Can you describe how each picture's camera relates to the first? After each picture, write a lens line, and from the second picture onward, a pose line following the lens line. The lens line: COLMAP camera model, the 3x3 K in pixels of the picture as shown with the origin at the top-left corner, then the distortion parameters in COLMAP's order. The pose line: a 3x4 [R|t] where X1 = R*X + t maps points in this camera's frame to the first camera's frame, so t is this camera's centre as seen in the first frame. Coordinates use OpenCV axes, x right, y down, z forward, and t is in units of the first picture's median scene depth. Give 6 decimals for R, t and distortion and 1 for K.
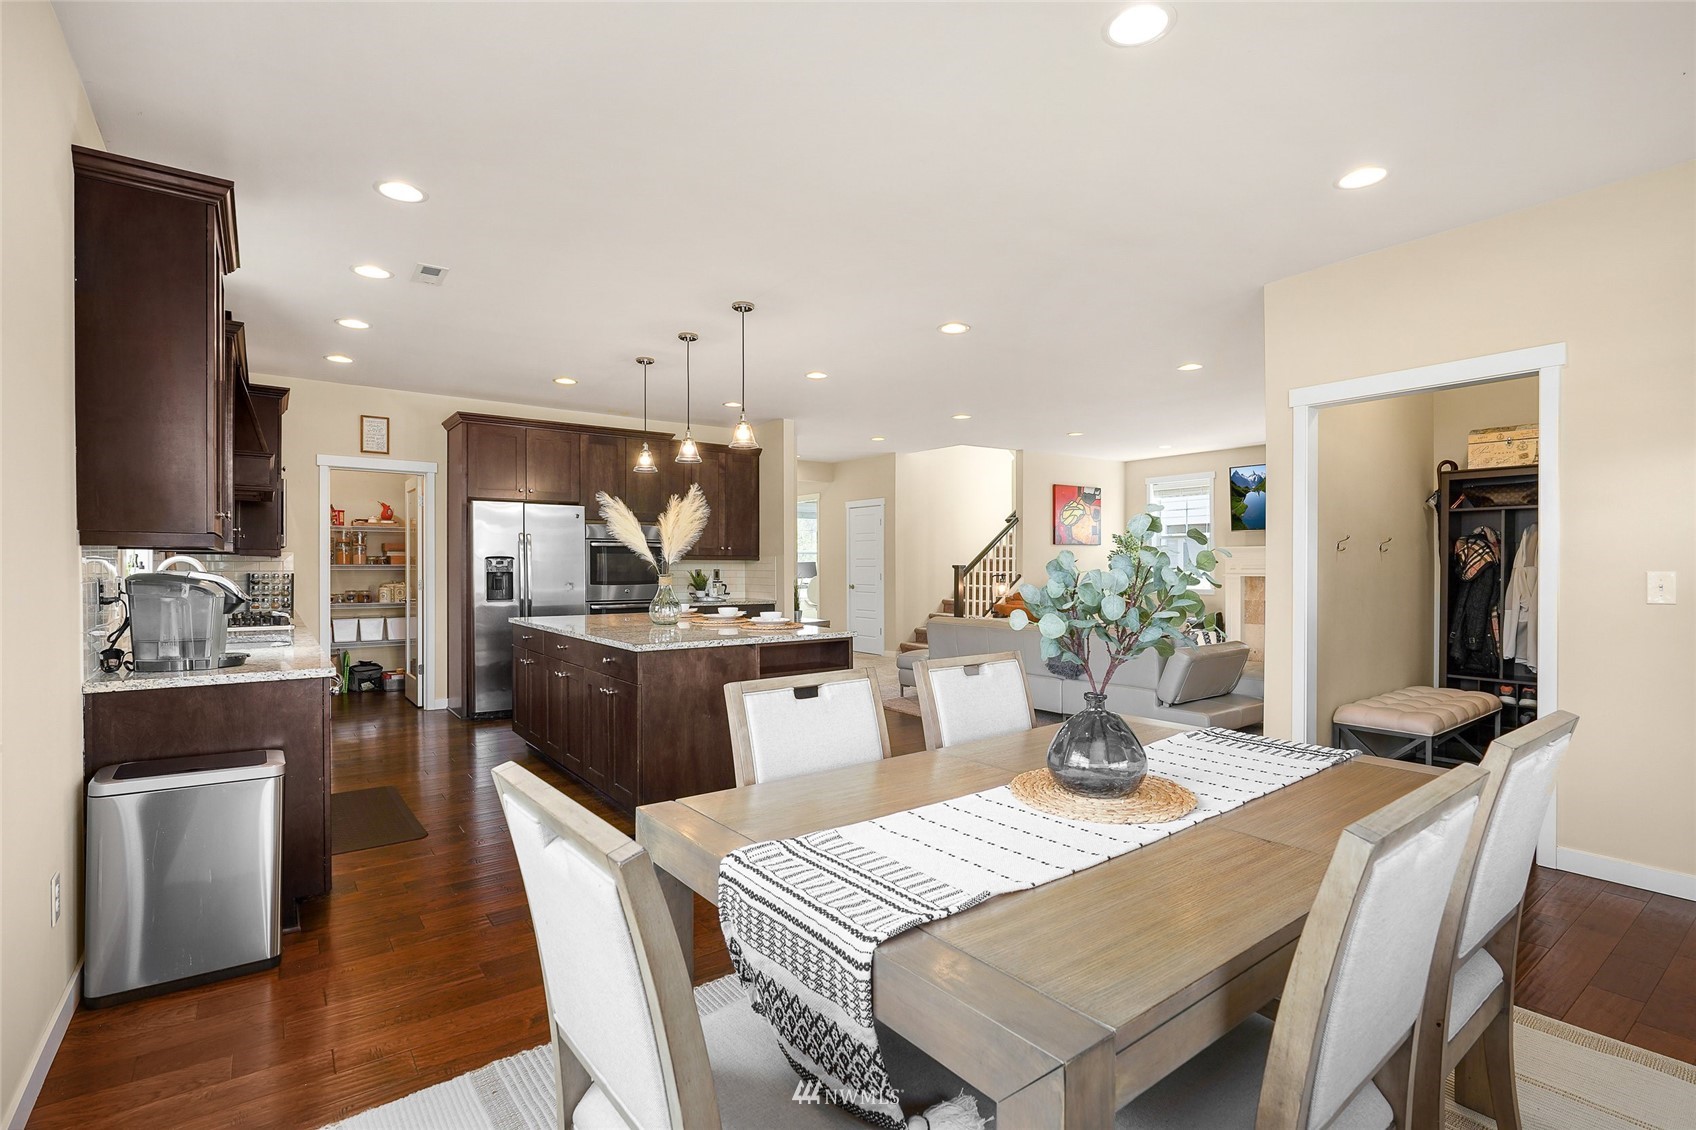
lens RADIAL K [[784.3, 0, 838.7], [0, 784.3, 581.2], [0, 0, 1]] dist [-0.026779, 0.006811]
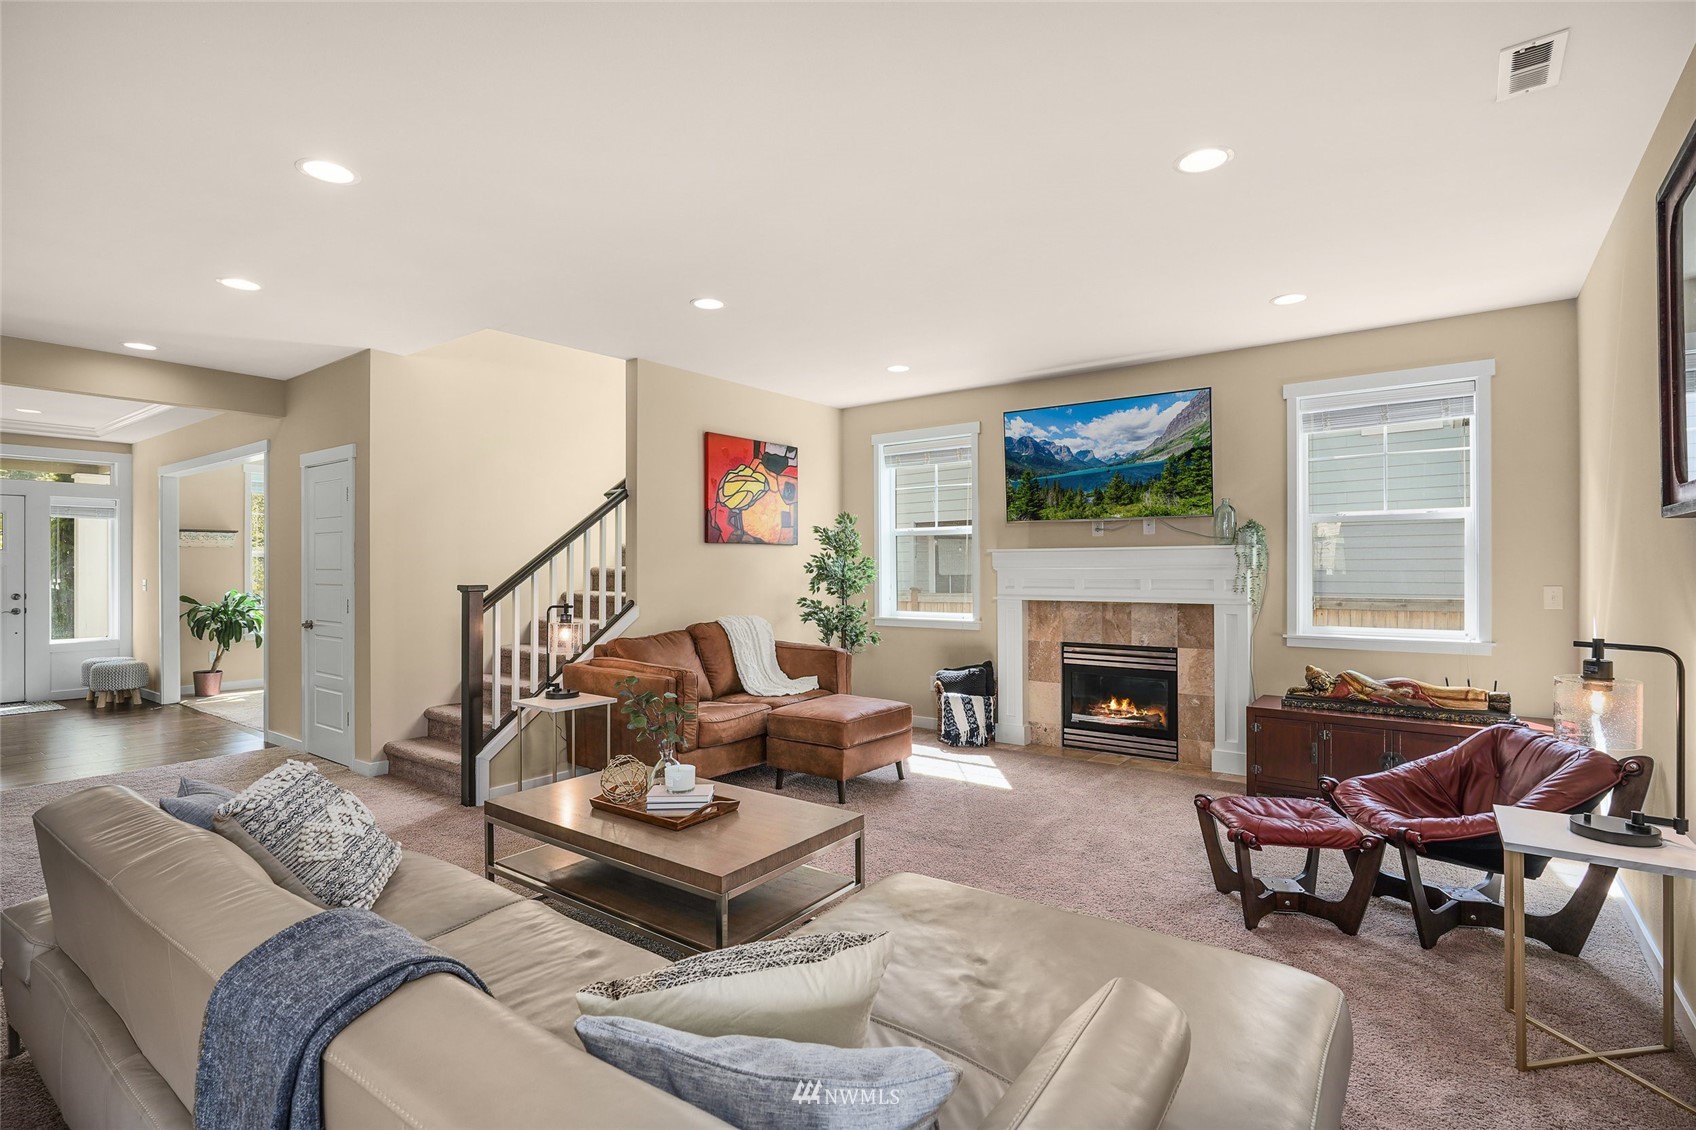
lens RADIAL K [[808.0, 0, 850.0], [0, 808.0, 568.0], [0, 0, 1]] dist [-0.000170, 0.000112]
pose [[0.959510, 0.000989, 0.281672, 0.215776], [0.006079, 0.999688, -0.024218, -0.015646], [-0.281608, 0.024950, 0.959205, 0.440545]]
